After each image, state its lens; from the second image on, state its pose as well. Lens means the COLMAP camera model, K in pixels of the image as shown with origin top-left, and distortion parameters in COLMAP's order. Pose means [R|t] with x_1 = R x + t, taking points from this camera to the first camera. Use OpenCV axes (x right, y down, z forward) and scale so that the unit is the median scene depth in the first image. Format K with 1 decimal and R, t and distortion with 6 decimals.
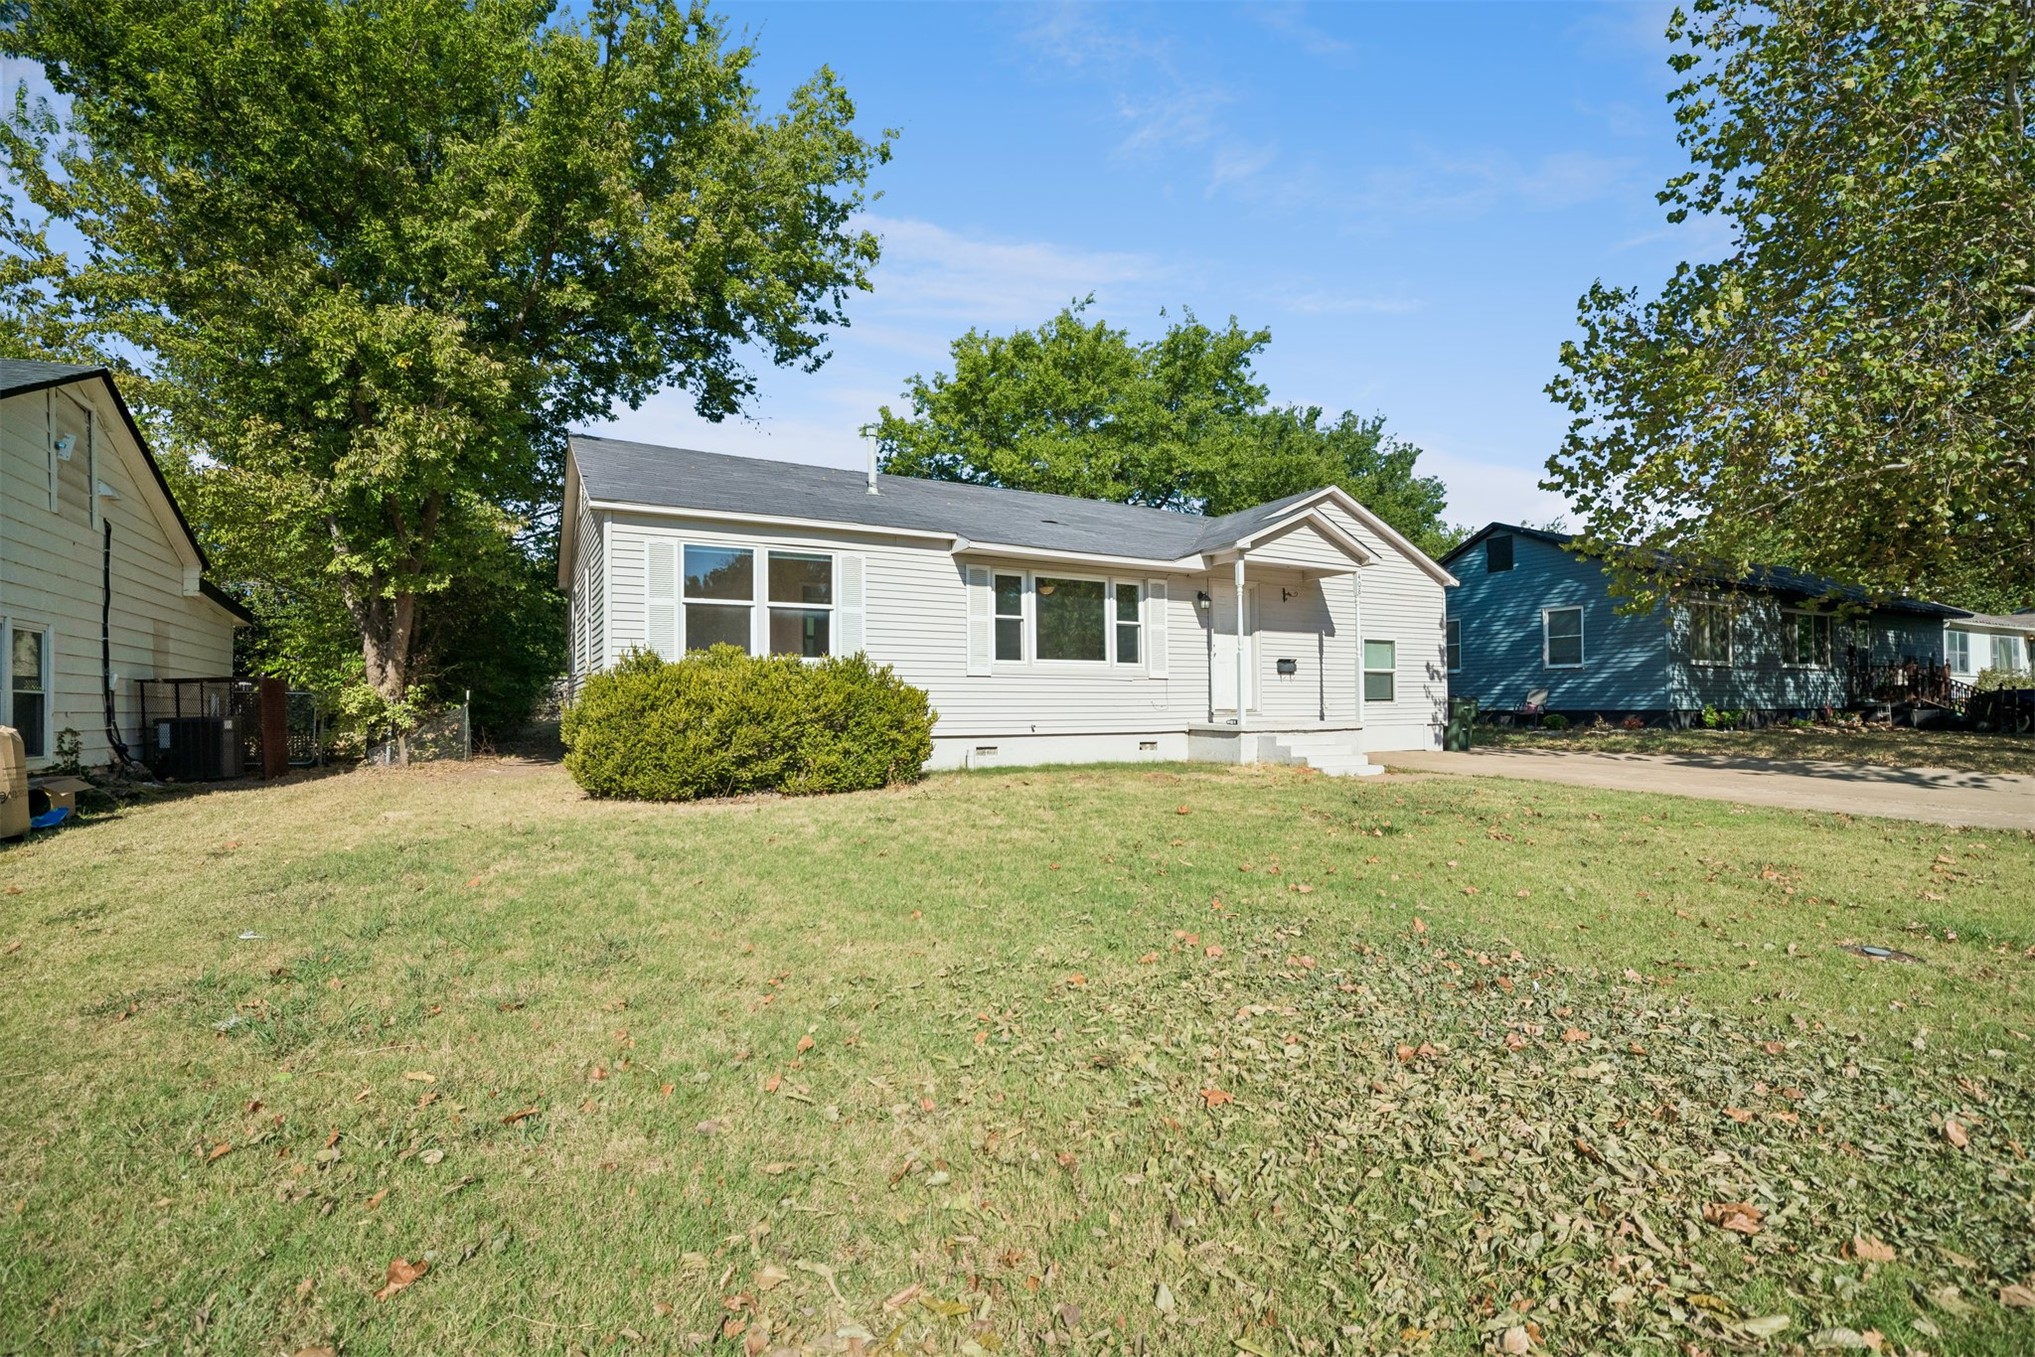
lens RADIAL K [[942.4, 0, 1010.9], [0, 942.4, 682.8], [0, 0, 1]] dist [-0.001482, 0.000867]
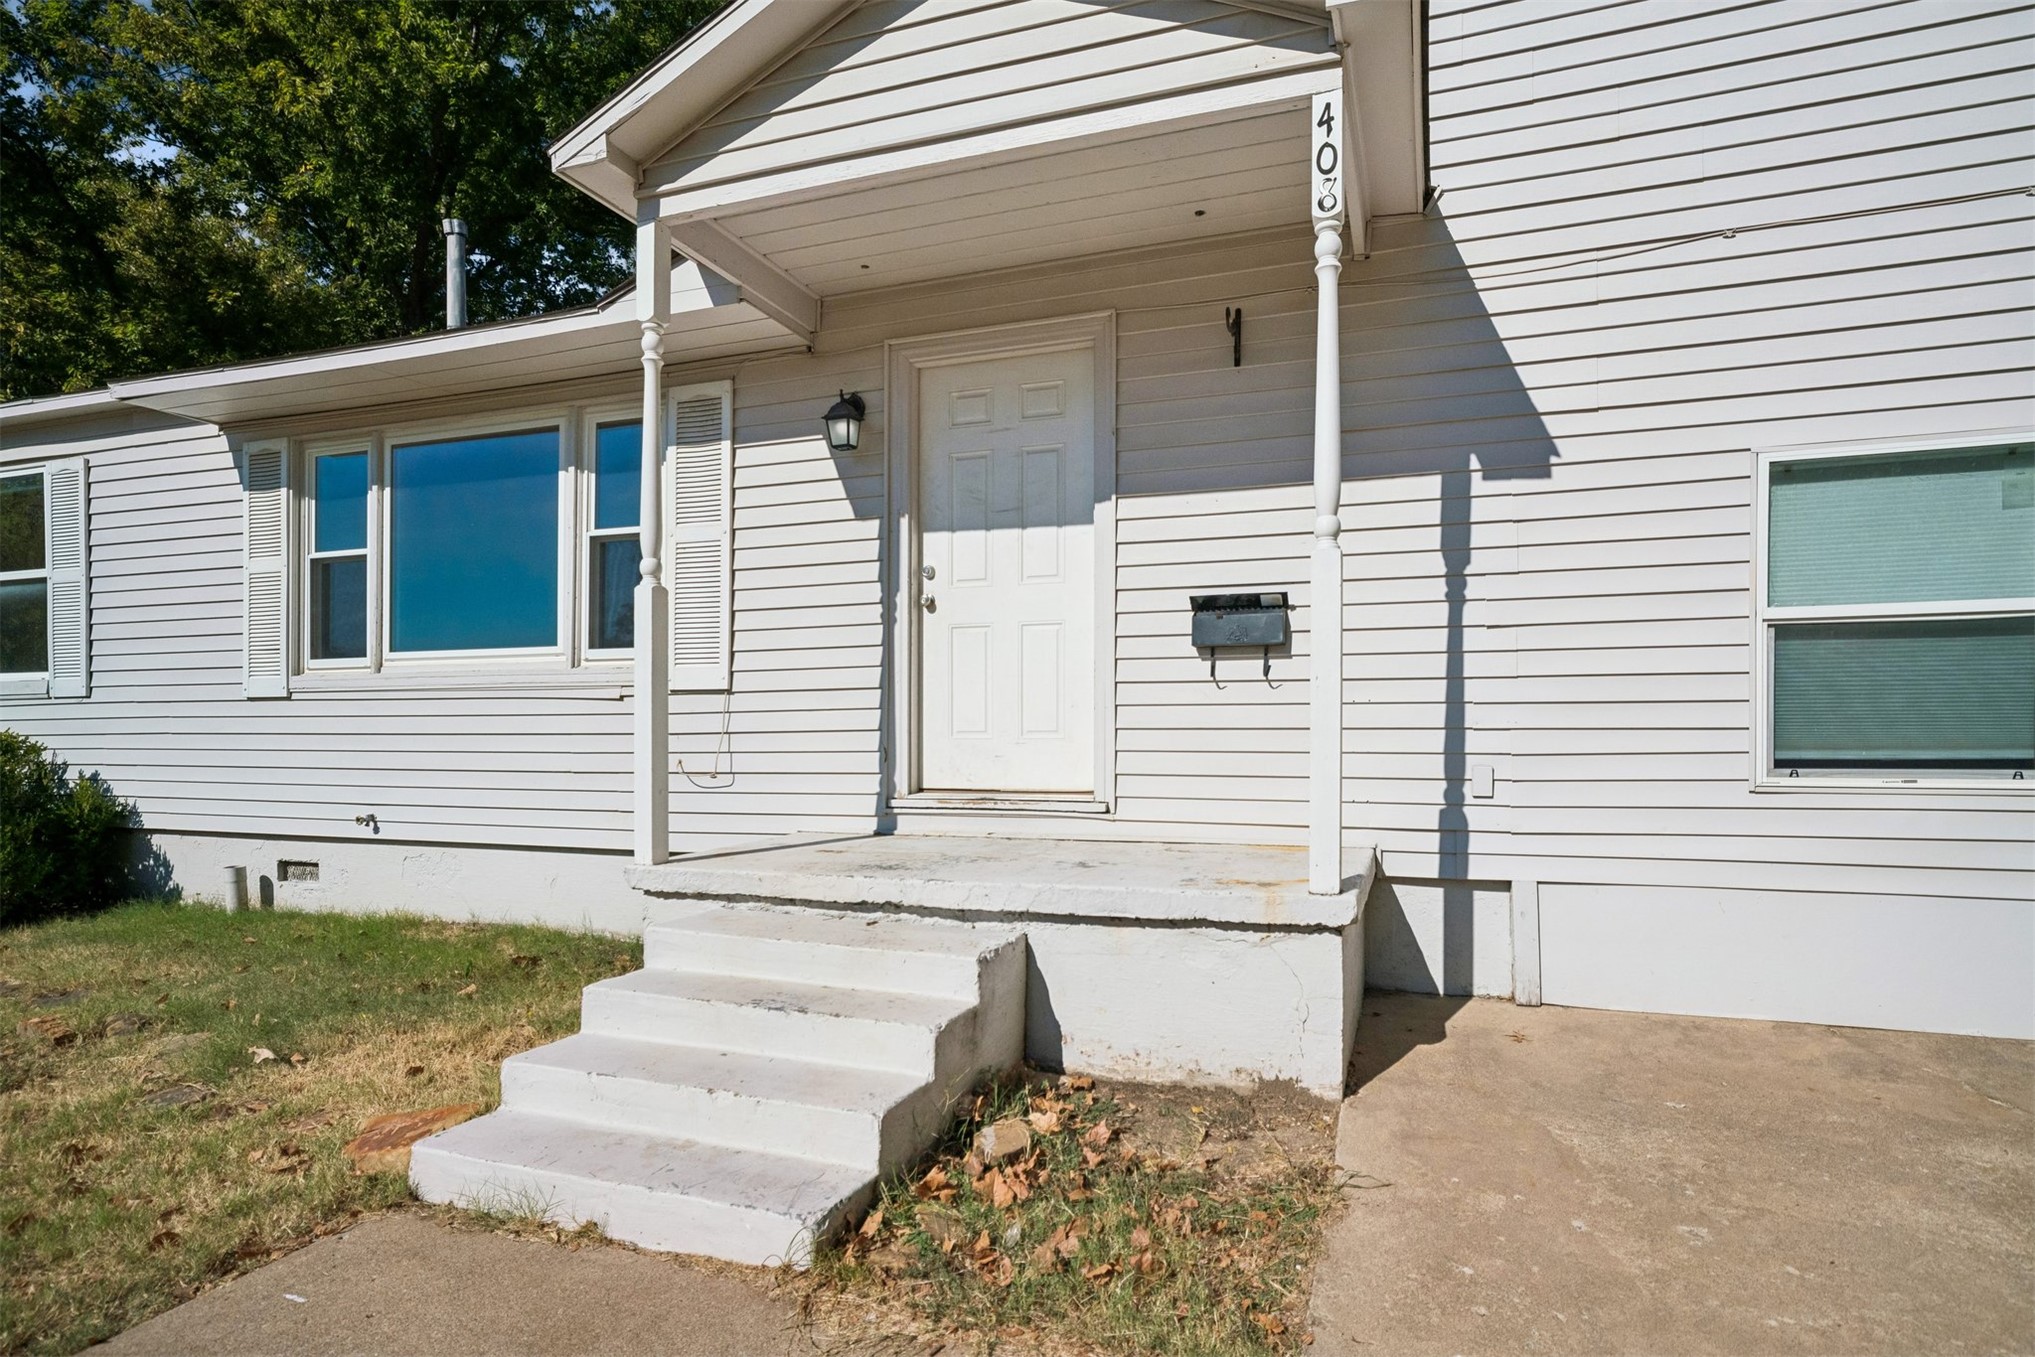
lens RADIAL K [[1119.8, 0, 1016.0], [0, 1119.8, 753.0], [0, 0, 1]] dist [0.004242, 0.001463]
pose [[0.650602, 0.015250, -0.759266, 0.534968], [0.019011, 0.999158, 0.036359, 0.005200], [0.759181, -0.038089, 0.649764, 0.848220]]
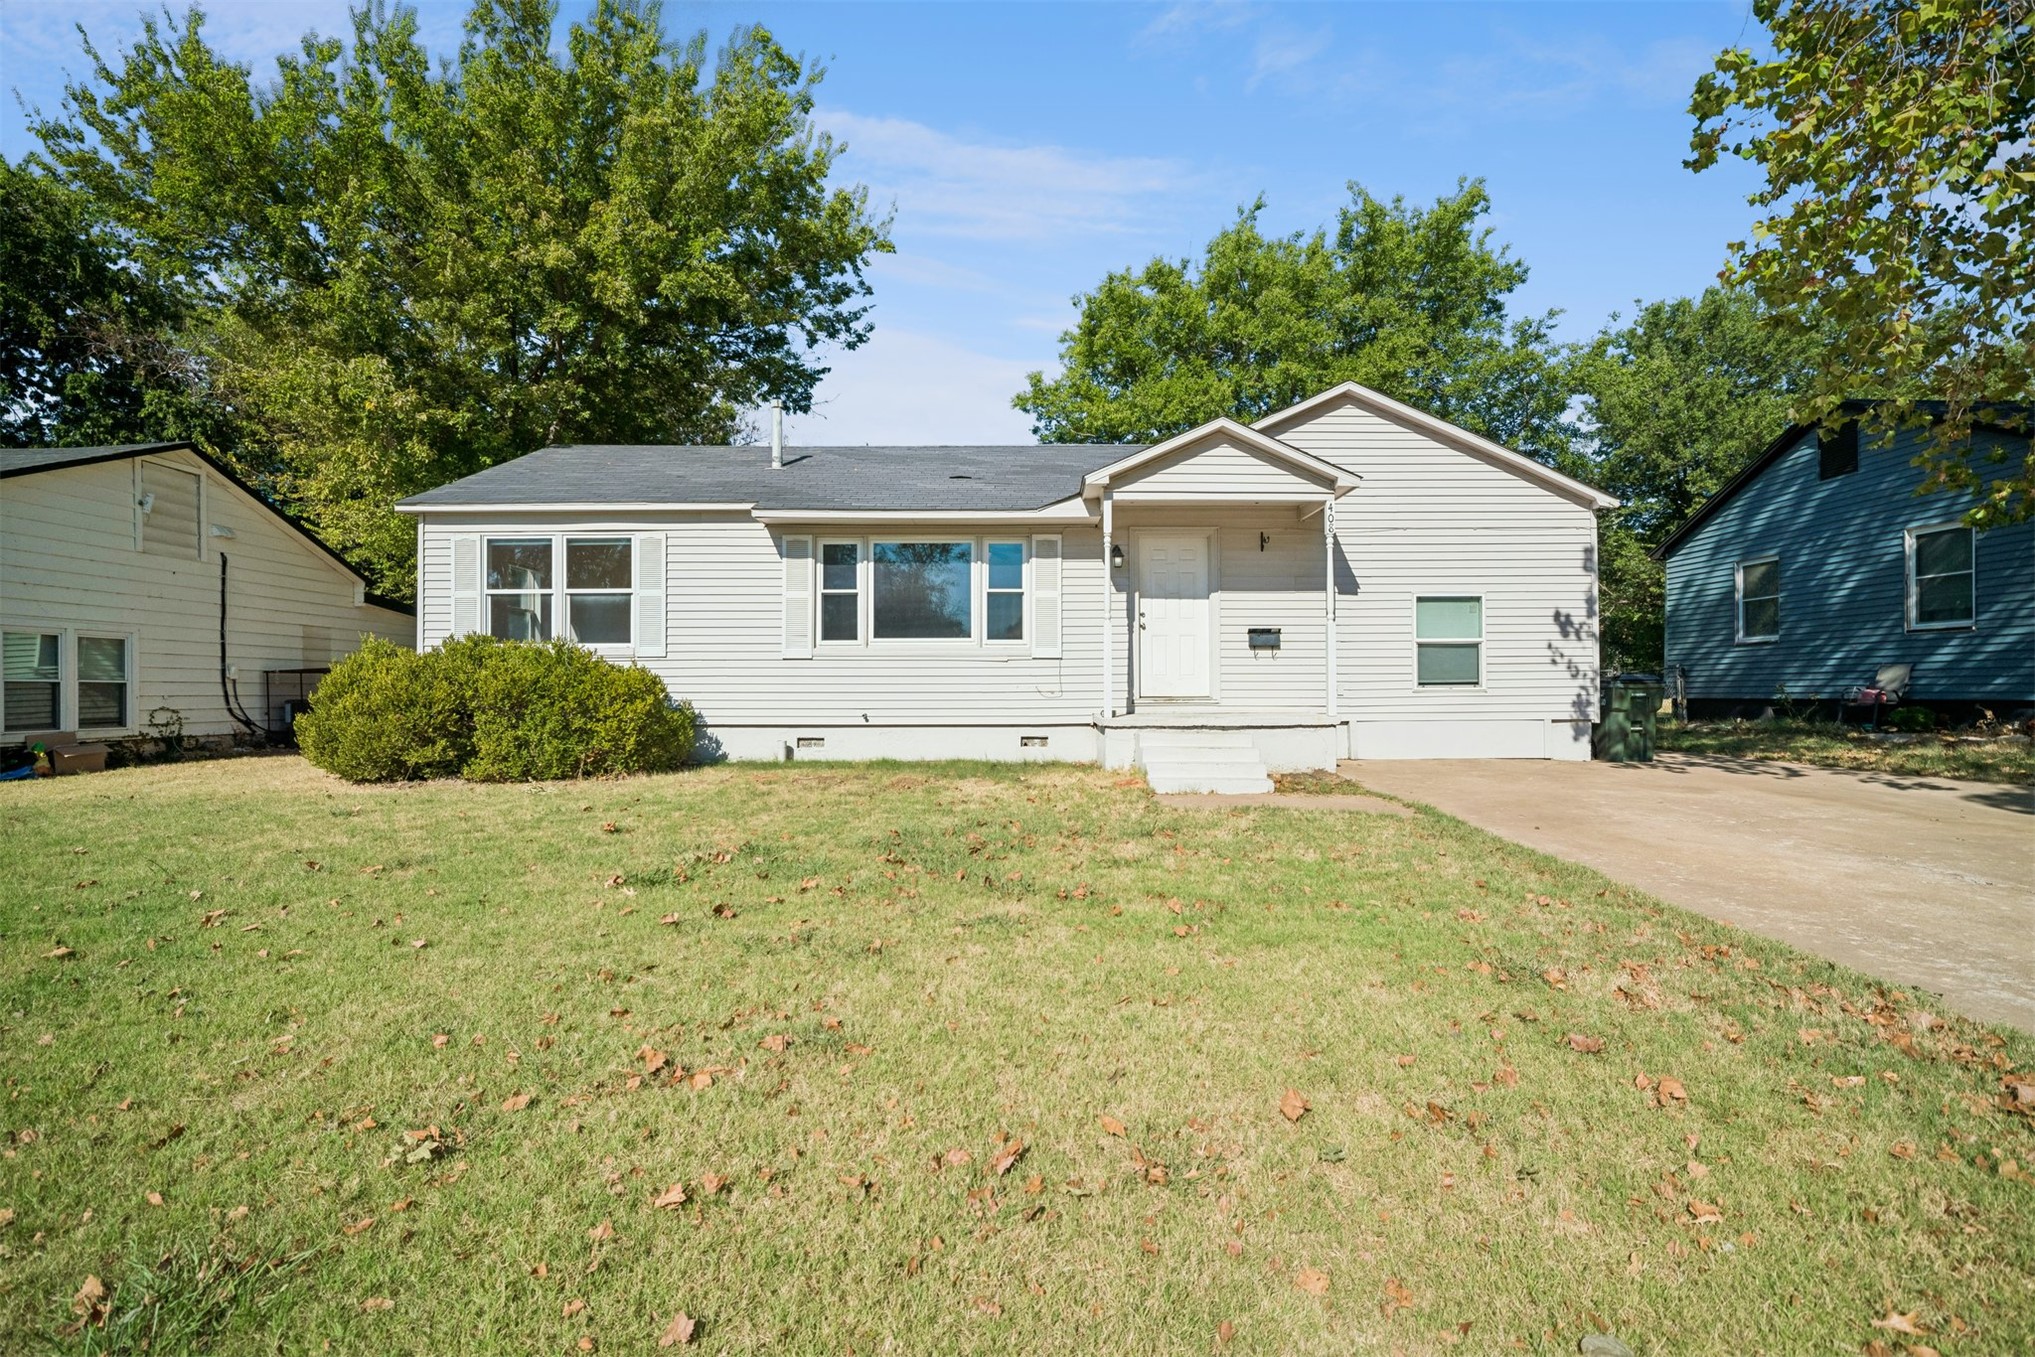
lens RADIAL K [[942.4, 0, 1024.8], [0, 942.4, 683.0], [0, 0, 1]] dist [-0.001482, 0.000867]
pose [[0.871092, -0.001571, -0.491118, 0.547762], [0.012070, 0.999761, 0.018211, 0.002011], [0.490972, -0.021791, 0.870903, 0.295865]]
